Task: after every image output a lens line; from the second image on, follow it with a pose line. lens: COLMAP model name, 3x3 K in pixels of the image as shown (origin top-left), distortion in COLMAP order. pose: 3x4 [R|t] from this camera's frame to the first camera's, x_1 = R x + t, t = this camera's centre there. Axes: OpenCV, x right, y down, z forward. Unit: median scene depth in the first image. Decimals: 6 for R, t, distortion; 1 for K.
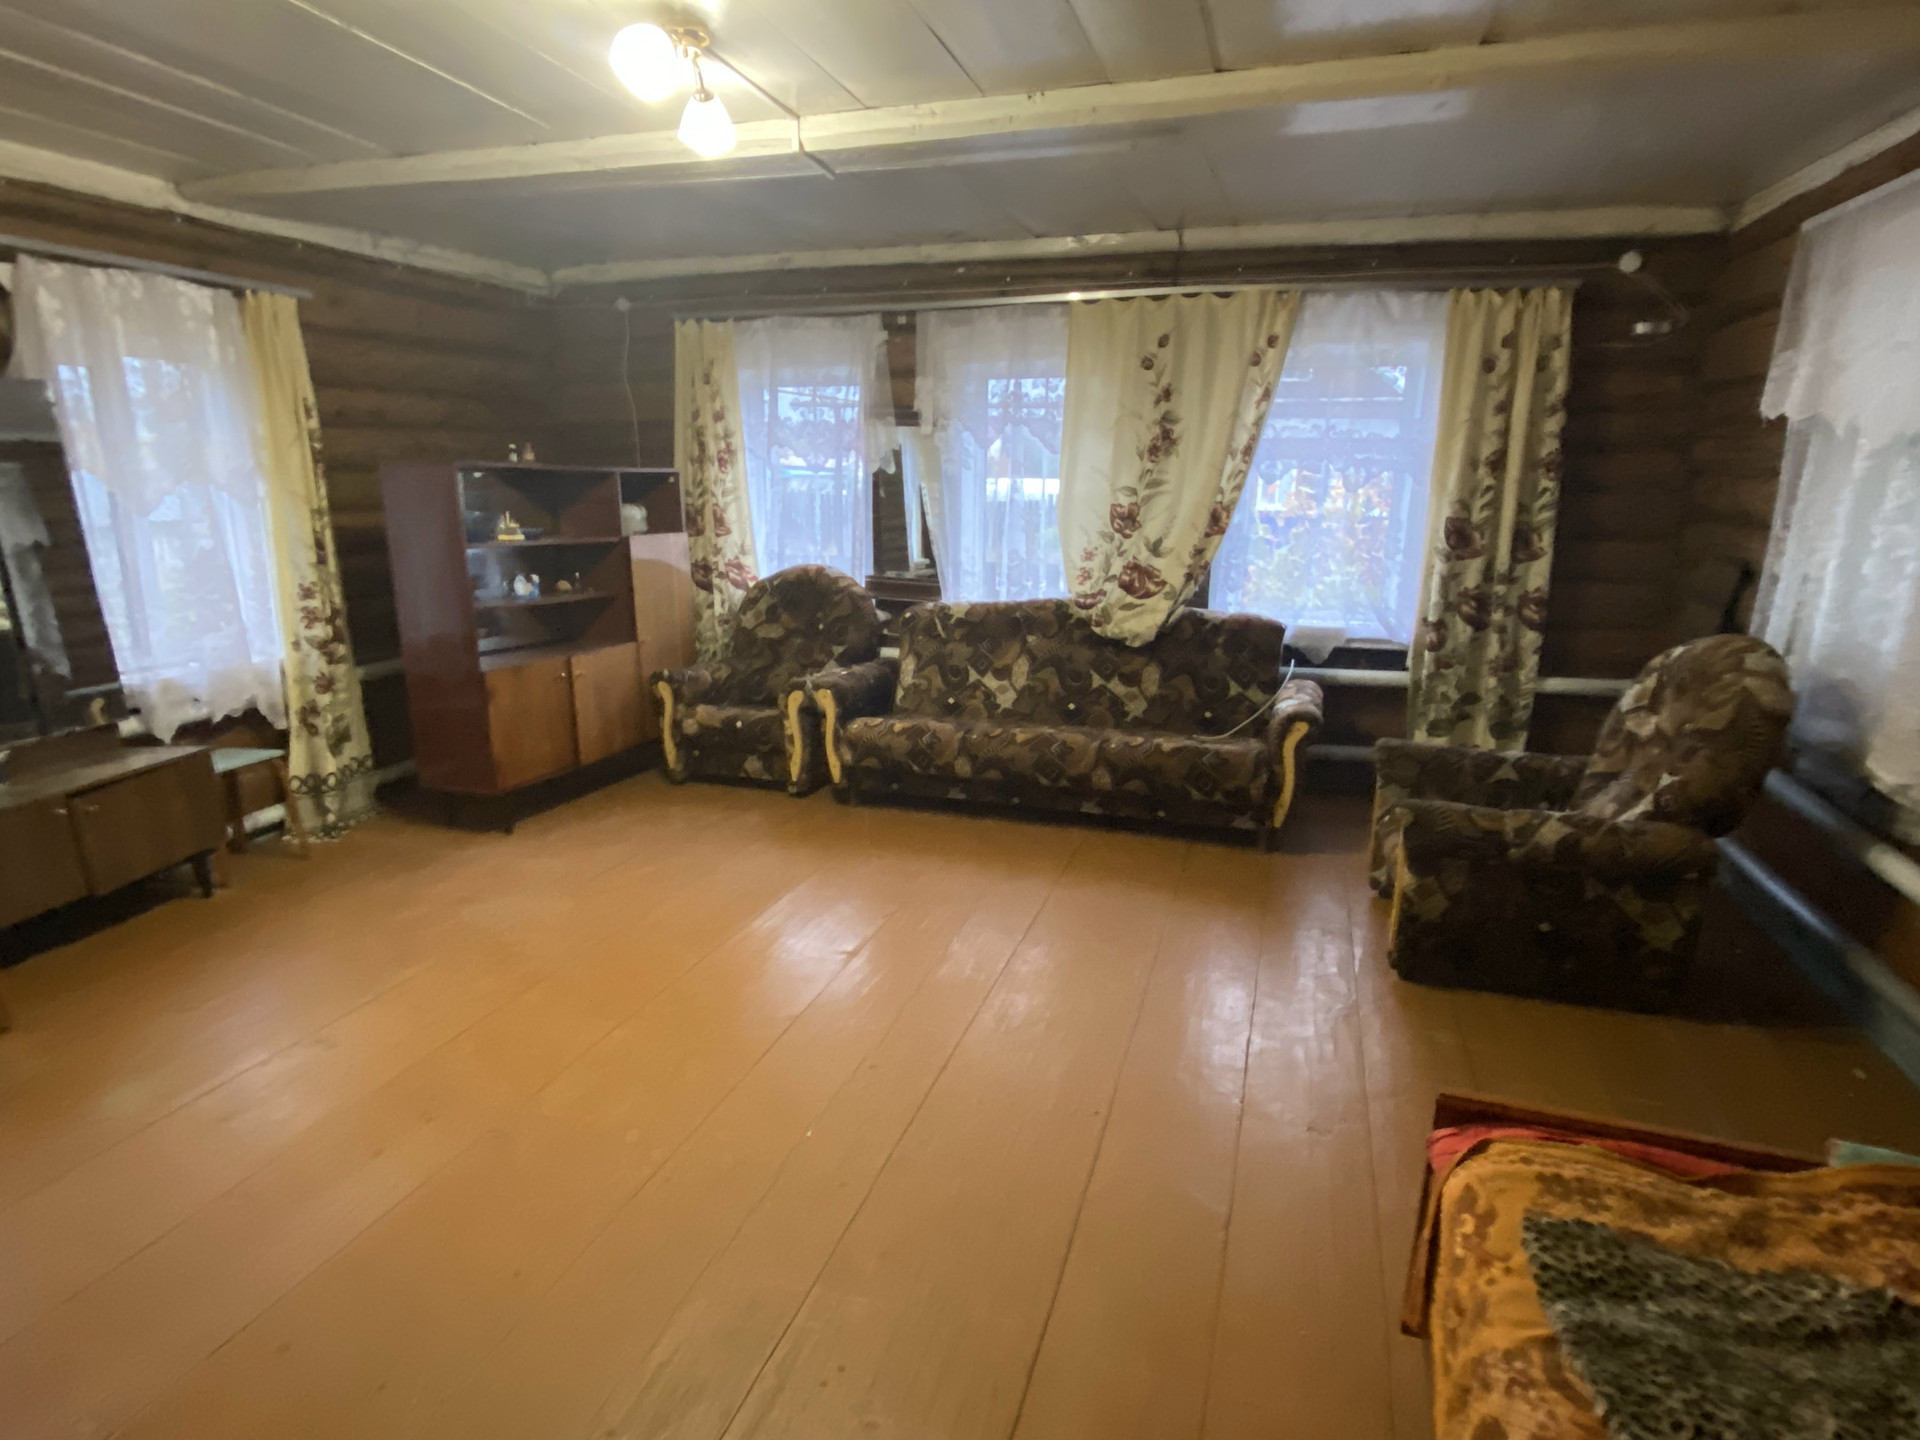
lens RADIAL K [[1042.1, 0, 952.2], [0, 1042.1, 728.0], [0, 0, 1]] dist [0.041194, -0.039575]
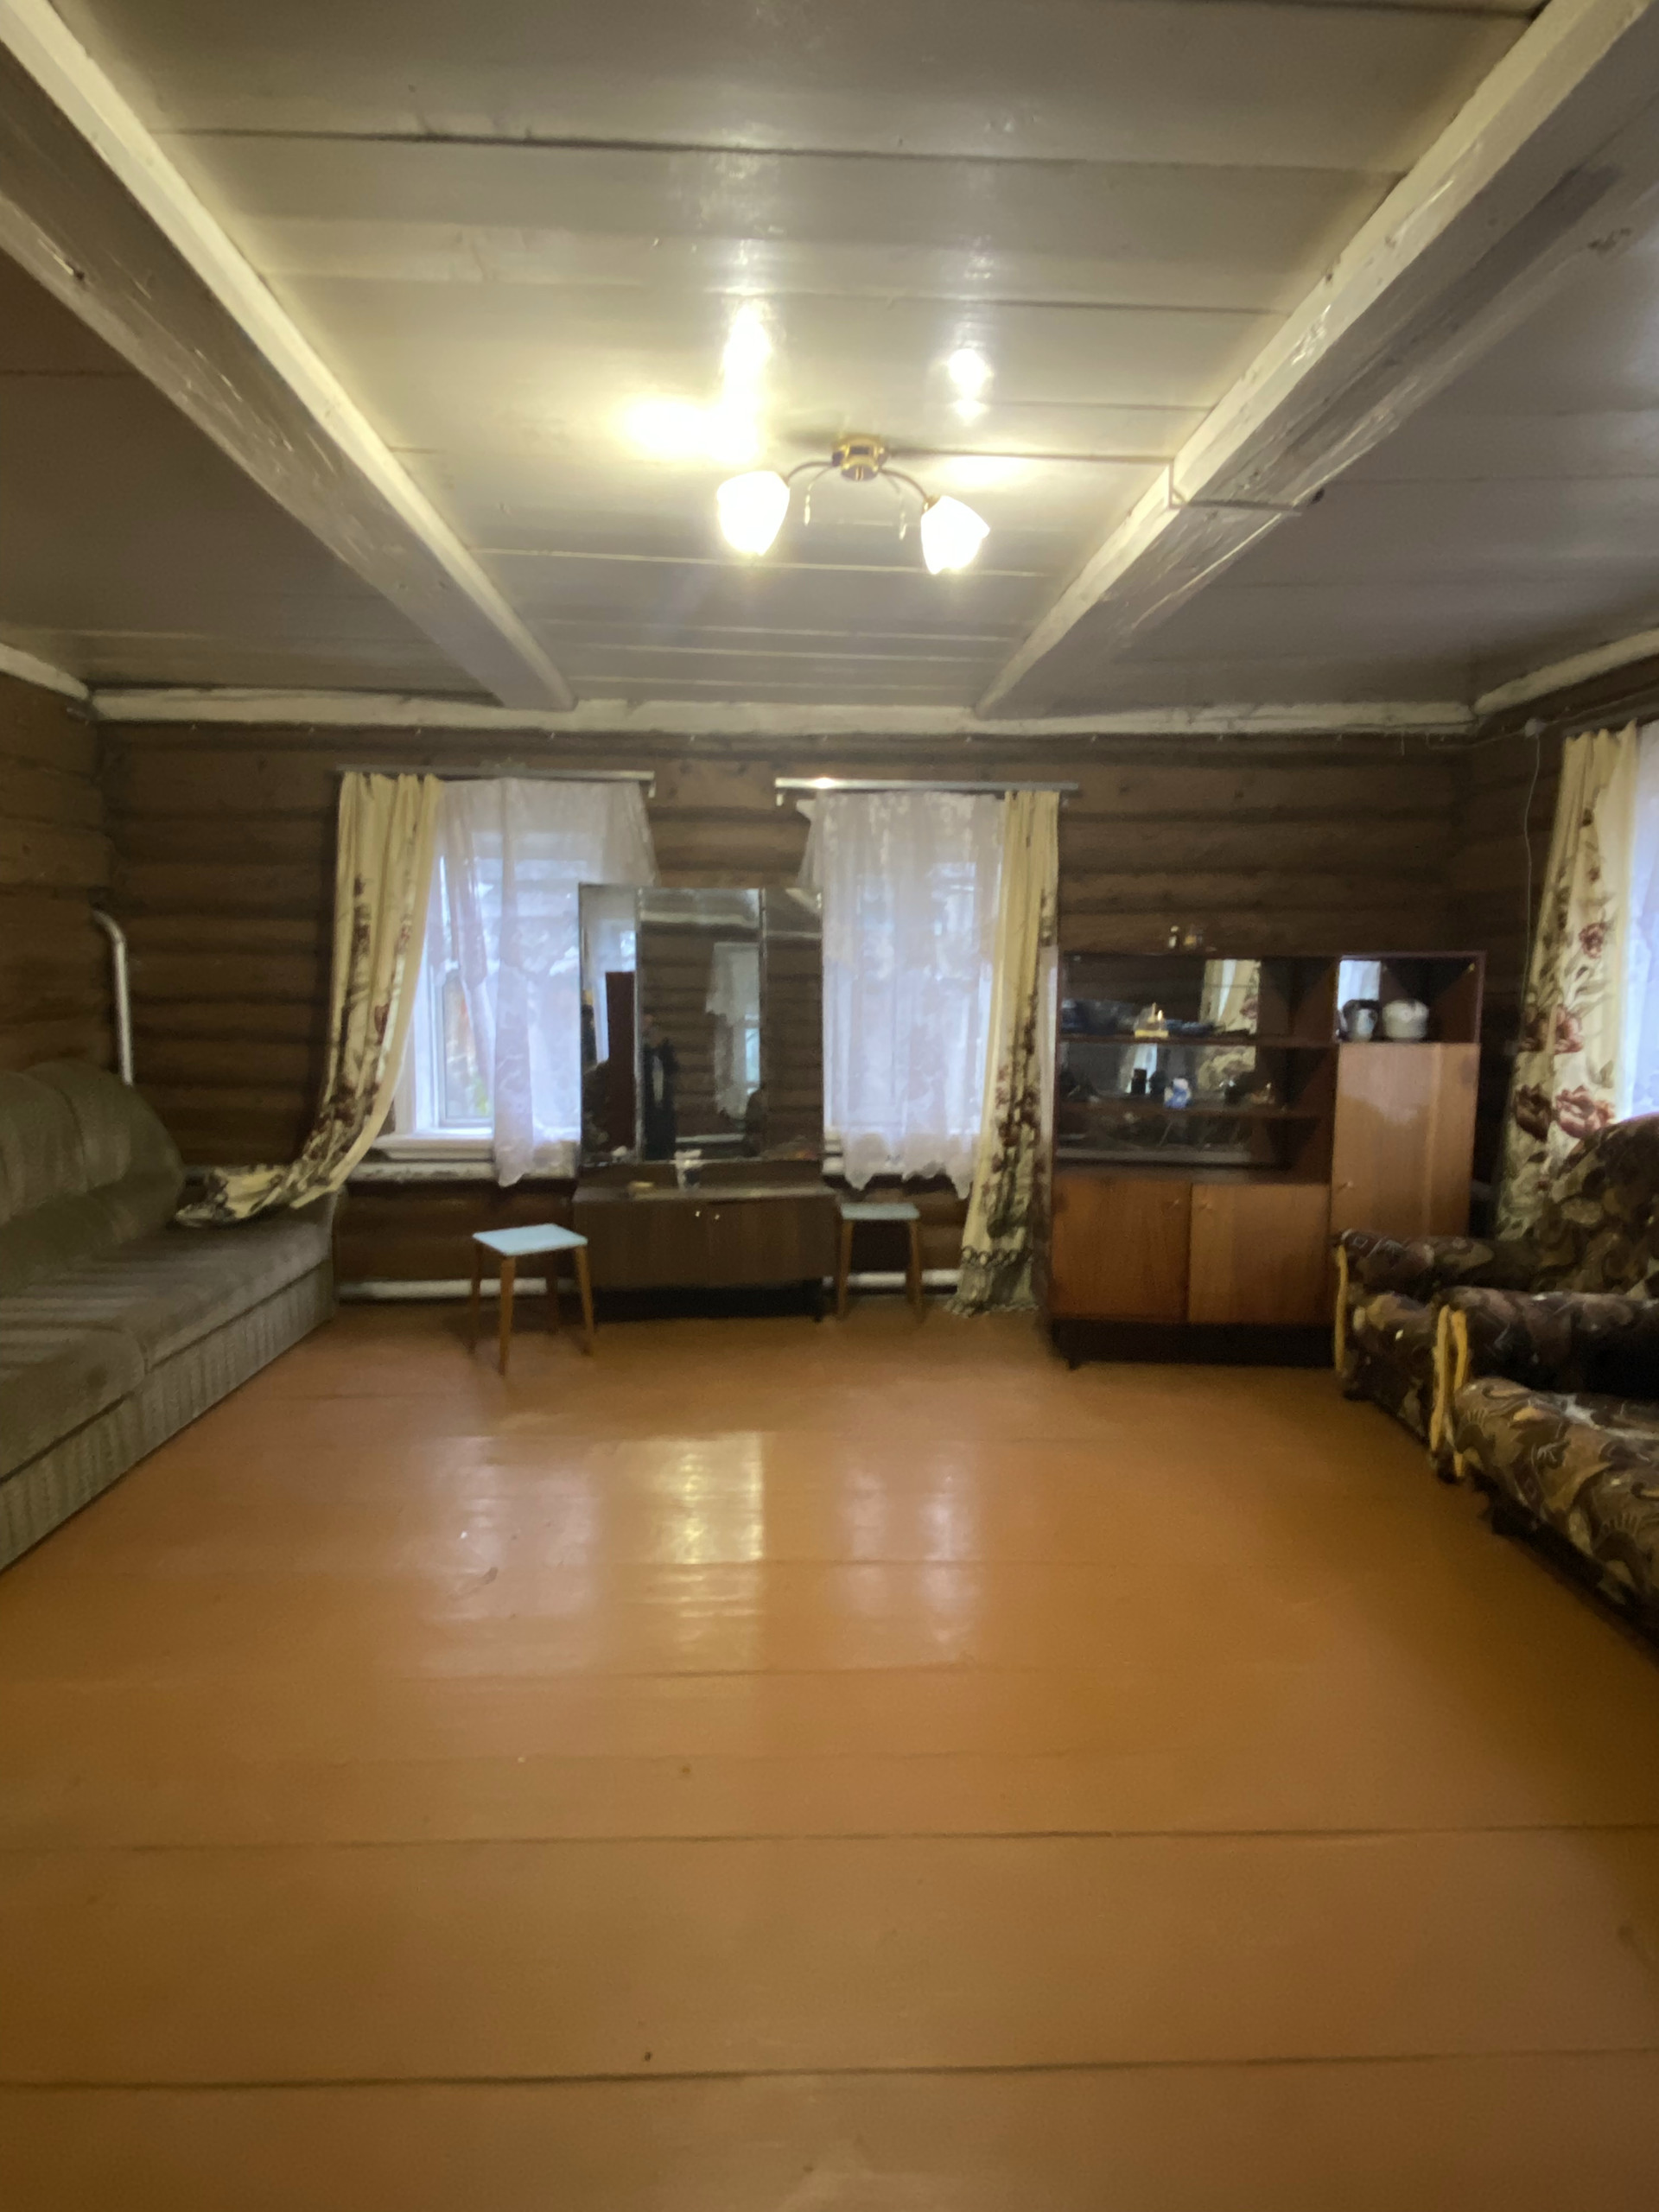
lens RADIAL K [[1197.2, 0, 825.1], [0, 1197.2, 1098.3], [0, 0, 1]] dist [0.084215, -0.101658]
pose [[0.342671, 0.109257, -0.933081, 0.387495], [-0.225981, 0.973638, 0.031015, -0.095427], [0.911871, 0.200231, 0.358328, 0.397605]]
